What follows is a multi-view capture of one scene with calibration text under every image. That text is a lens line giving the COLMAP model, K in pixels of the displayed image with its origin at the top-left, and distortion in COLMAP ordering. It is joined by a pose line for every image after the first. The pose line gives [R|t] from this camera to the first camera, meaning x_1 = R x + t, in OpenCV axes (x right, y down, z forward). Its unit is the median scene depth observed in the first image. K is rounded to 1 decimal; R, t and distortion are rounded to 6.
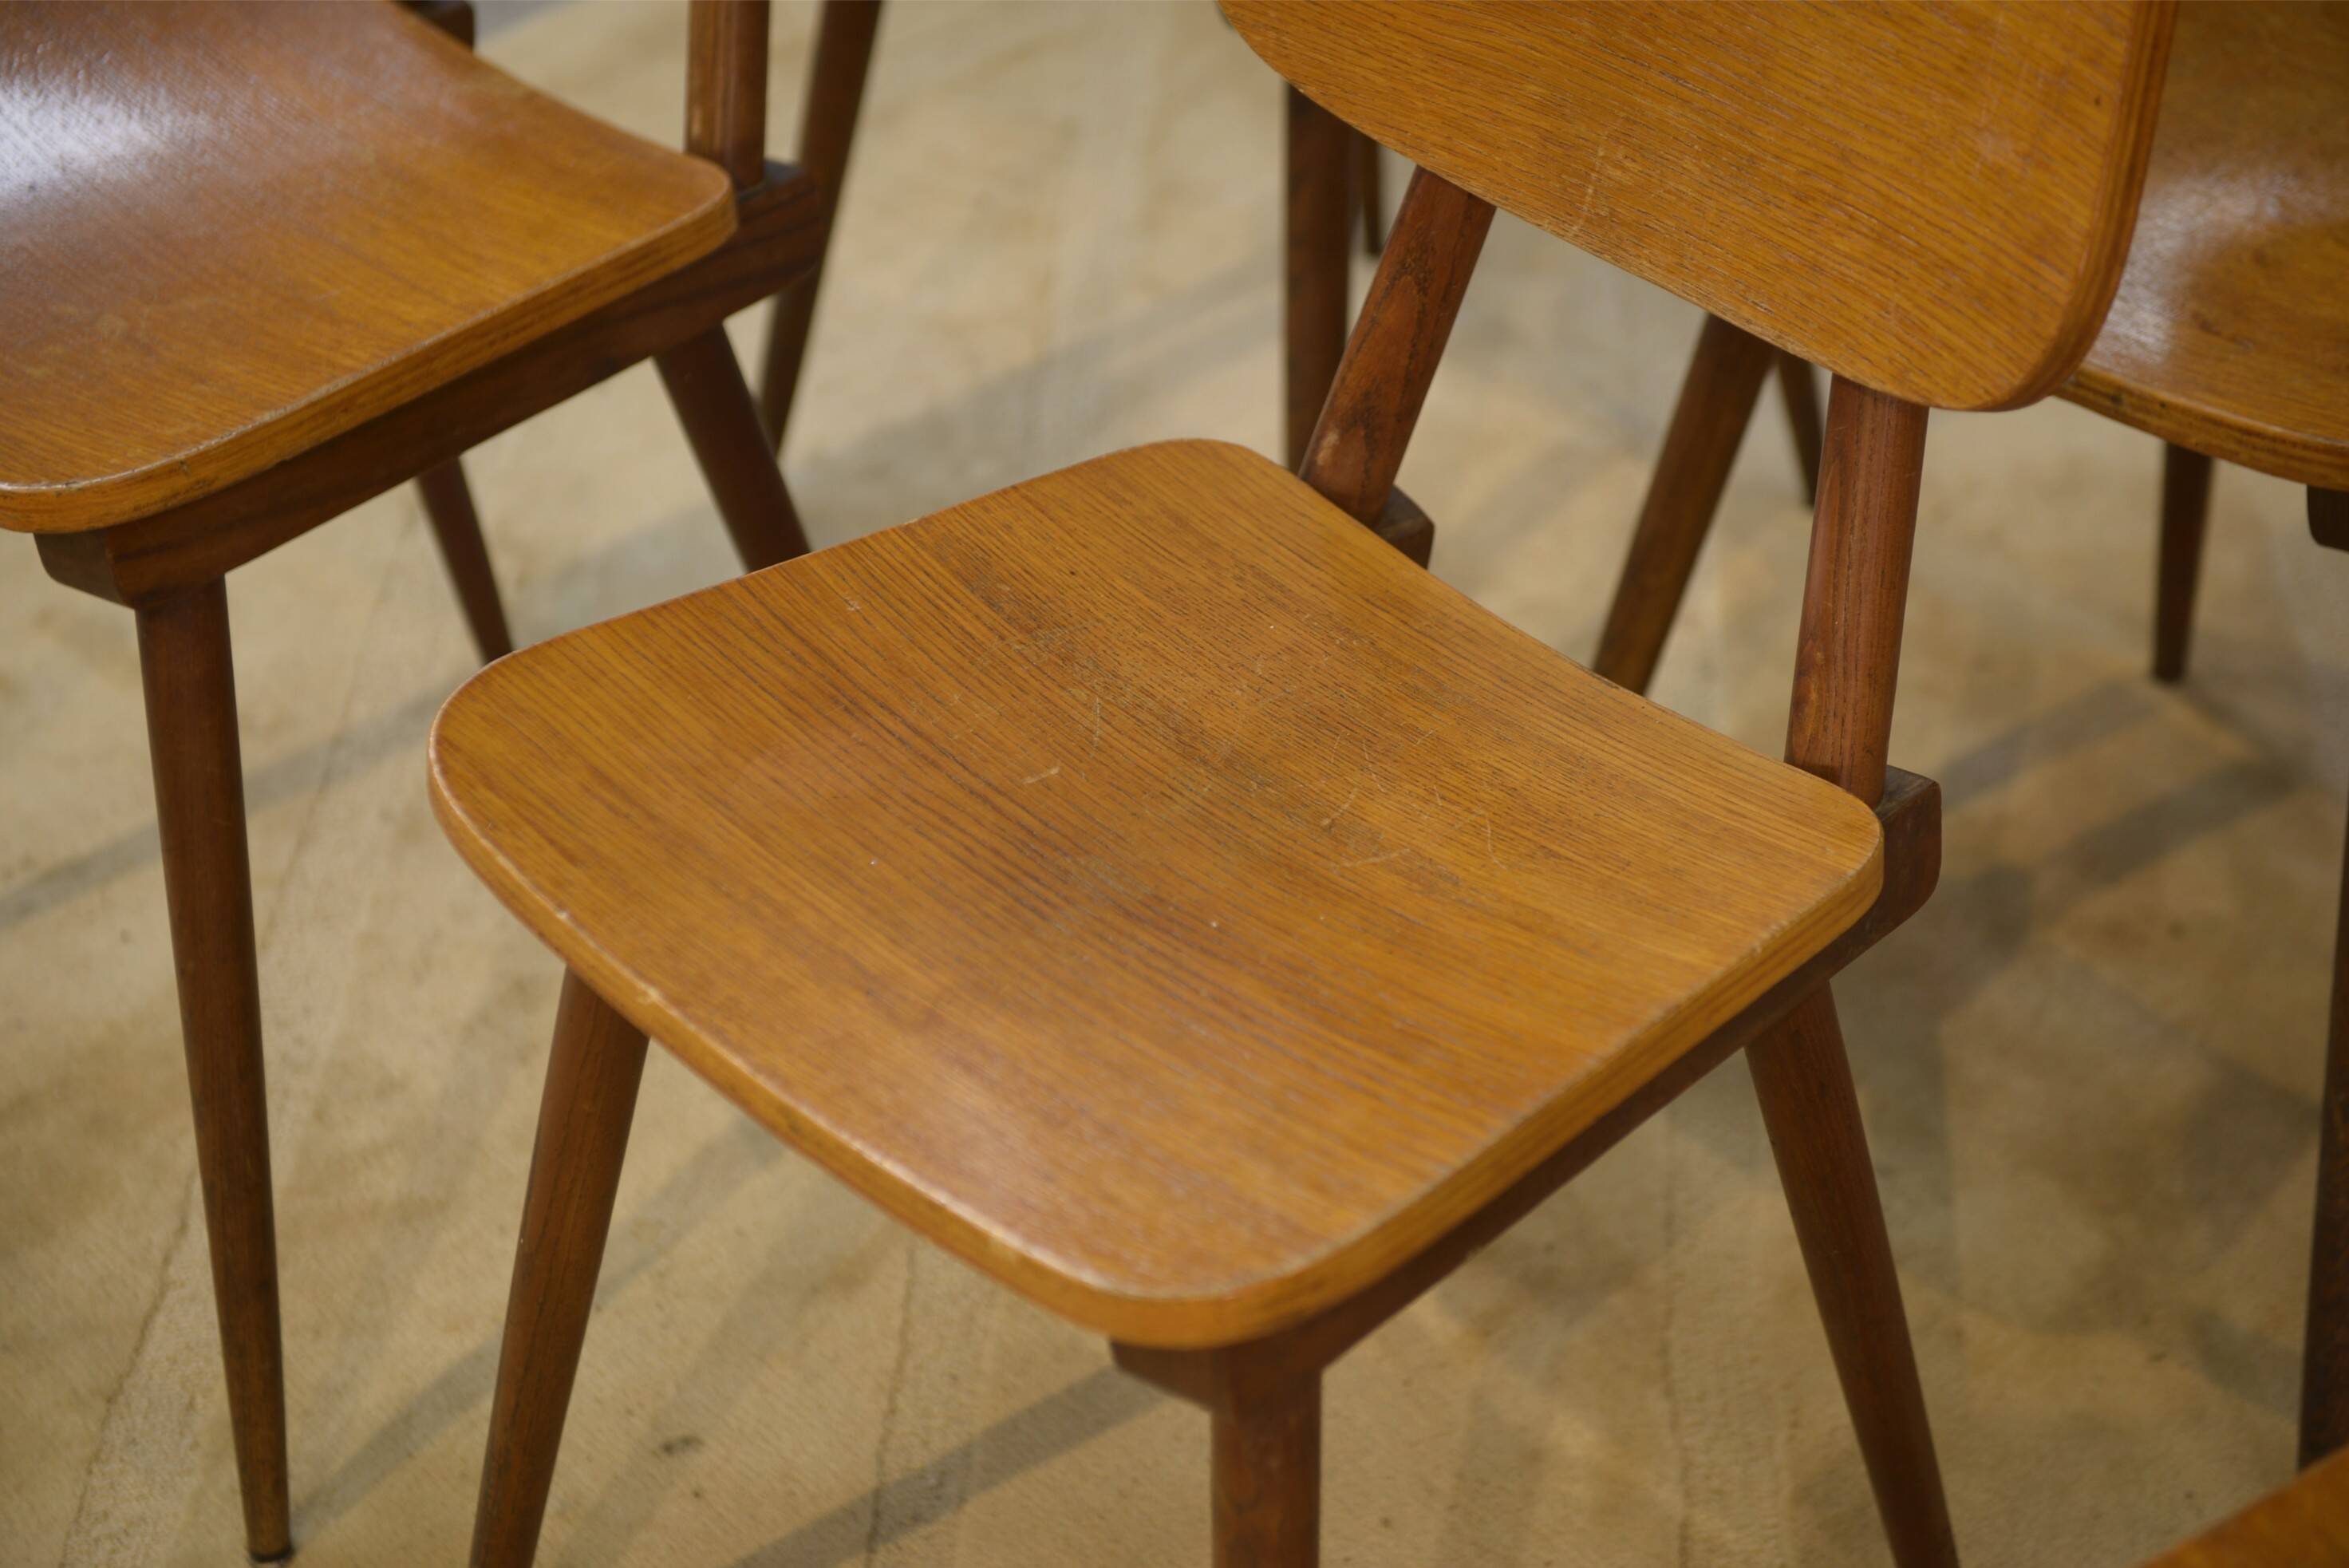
lens RADIAL K [[4449.3, 0, 1191.4], [0, 4449.3, 787.1], [0, 0, 1]] dist [0.097260, 0.000000]
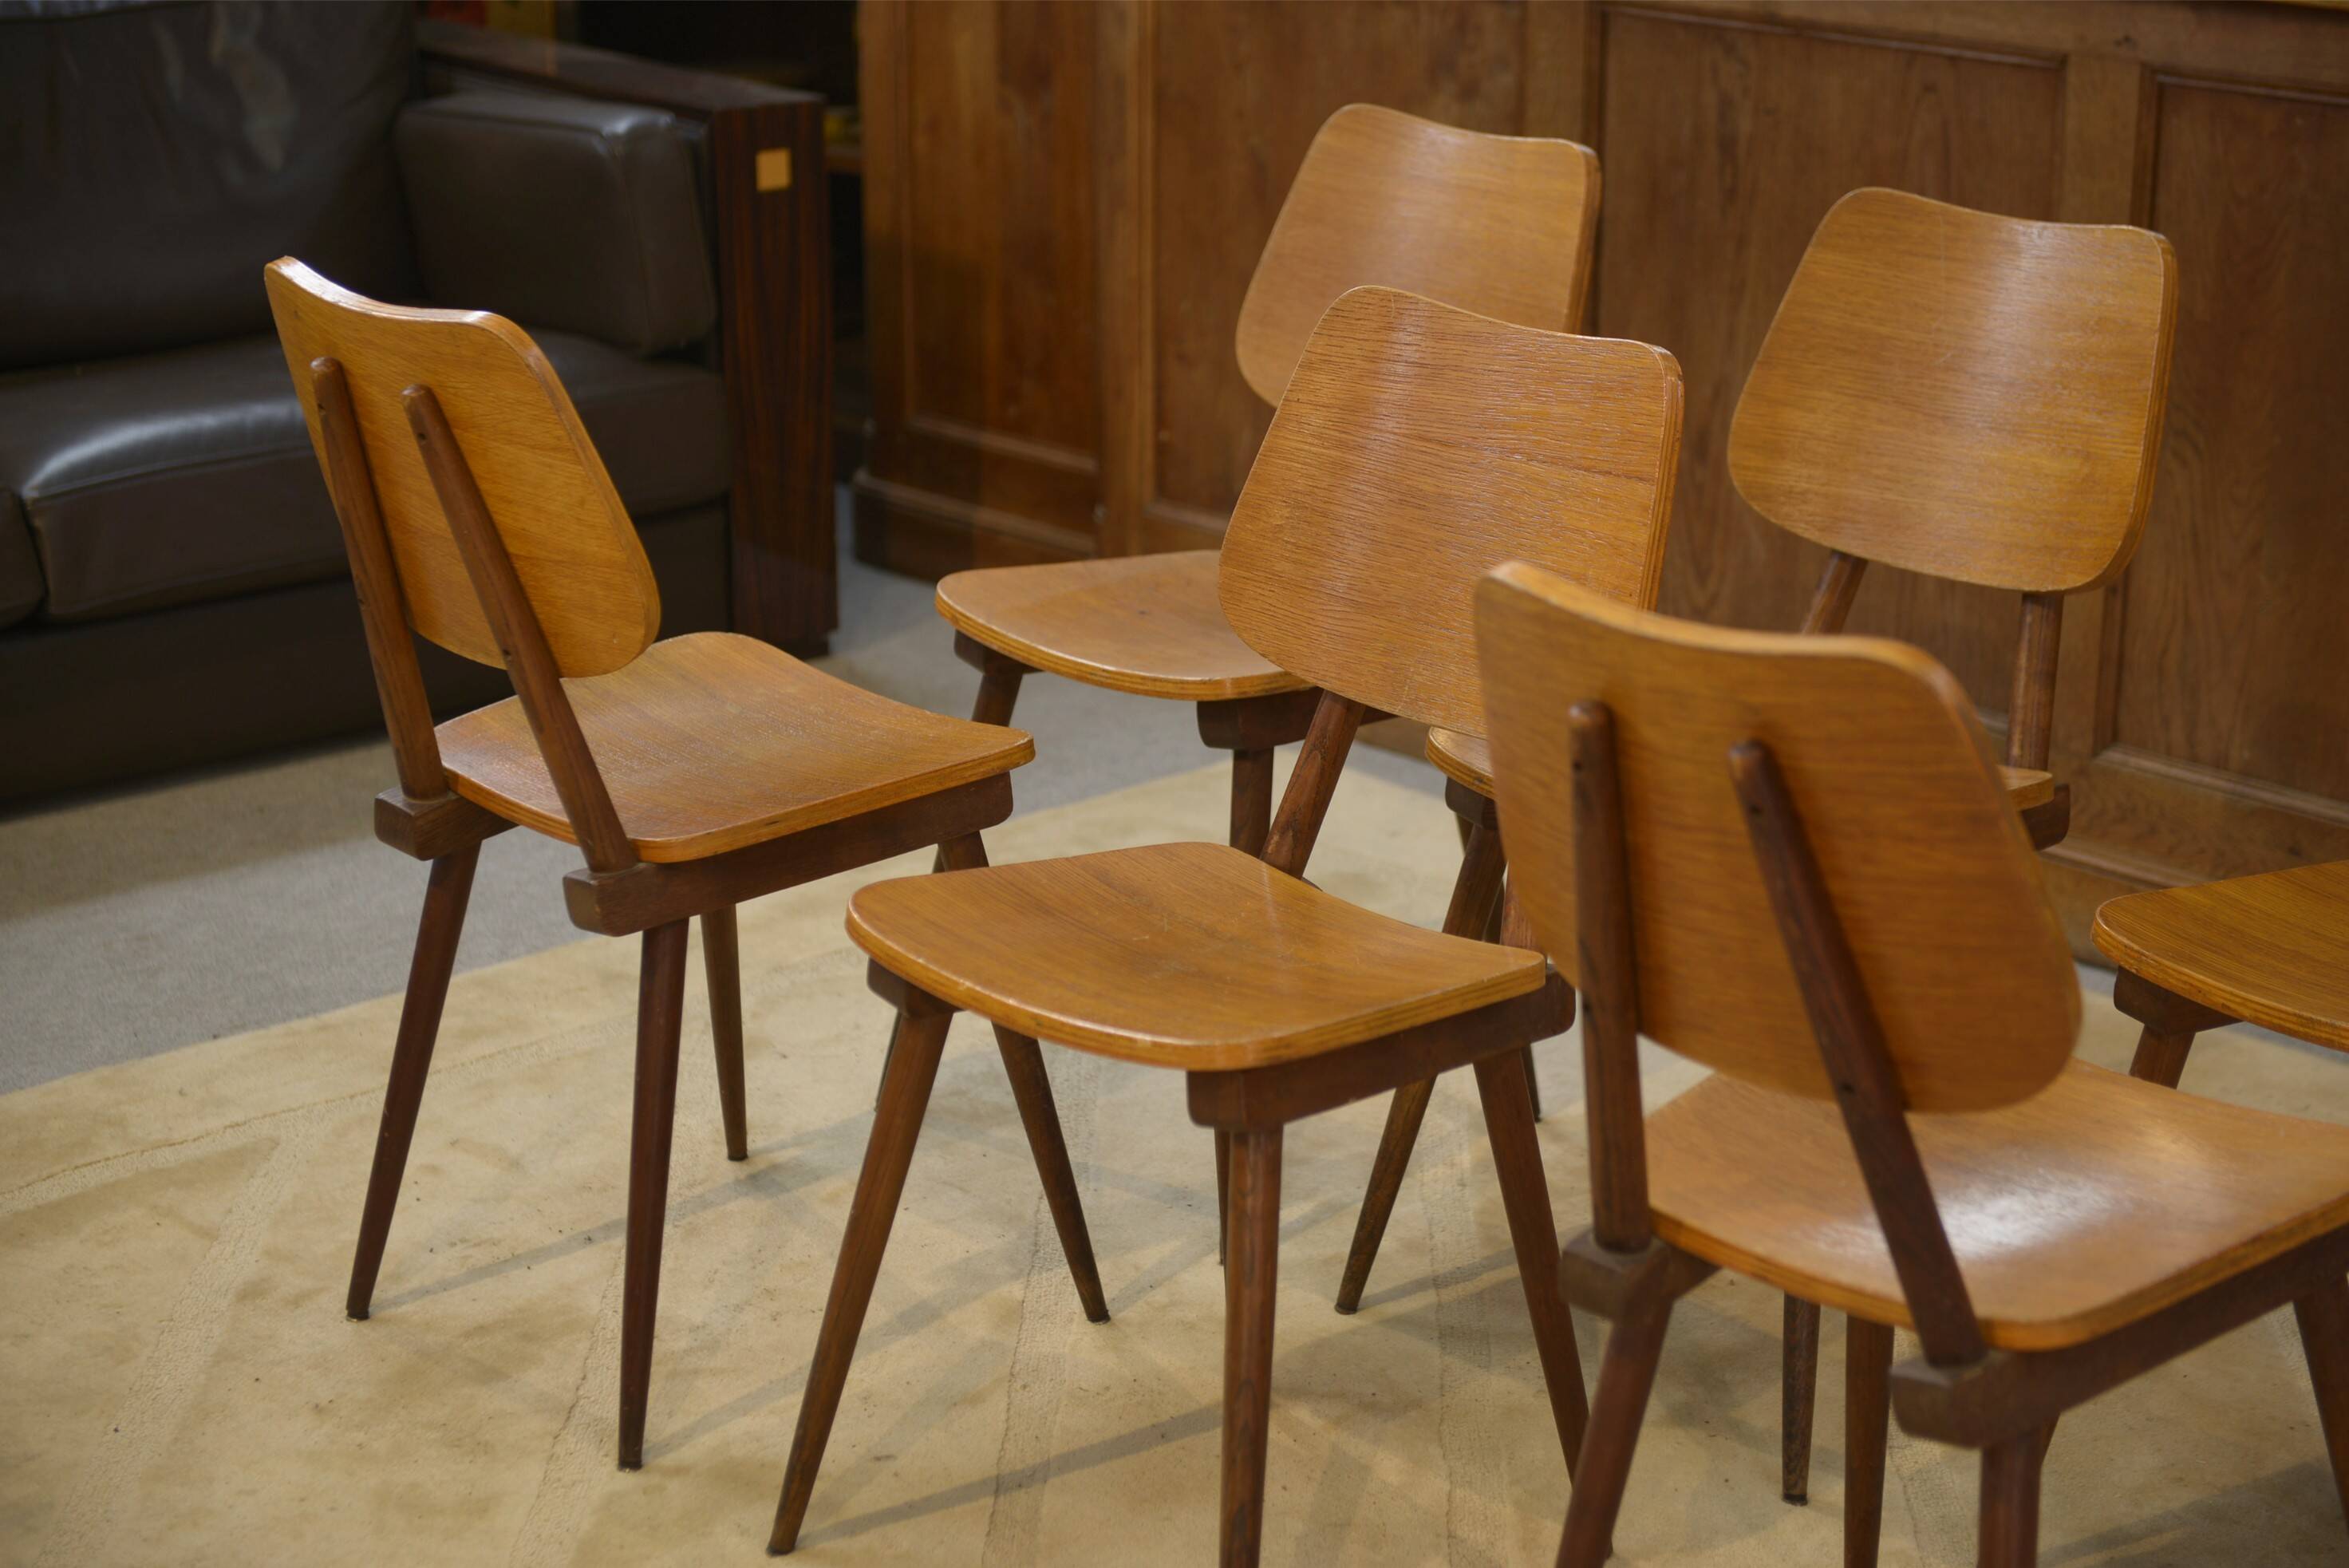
lens RADIAL K [[4449.3, 0, 1193.5], [0, 4449.3, 782.6], [0, 0, 1]] dist [0.097260, 0.000000]
pose [[0.998137, 0.039656, 0.046364, -0.099579], [-0.021192, 0.937979, -0.346043, 0.593350], [-0.057211, 0.344416, 0.937072, -0.884139]]
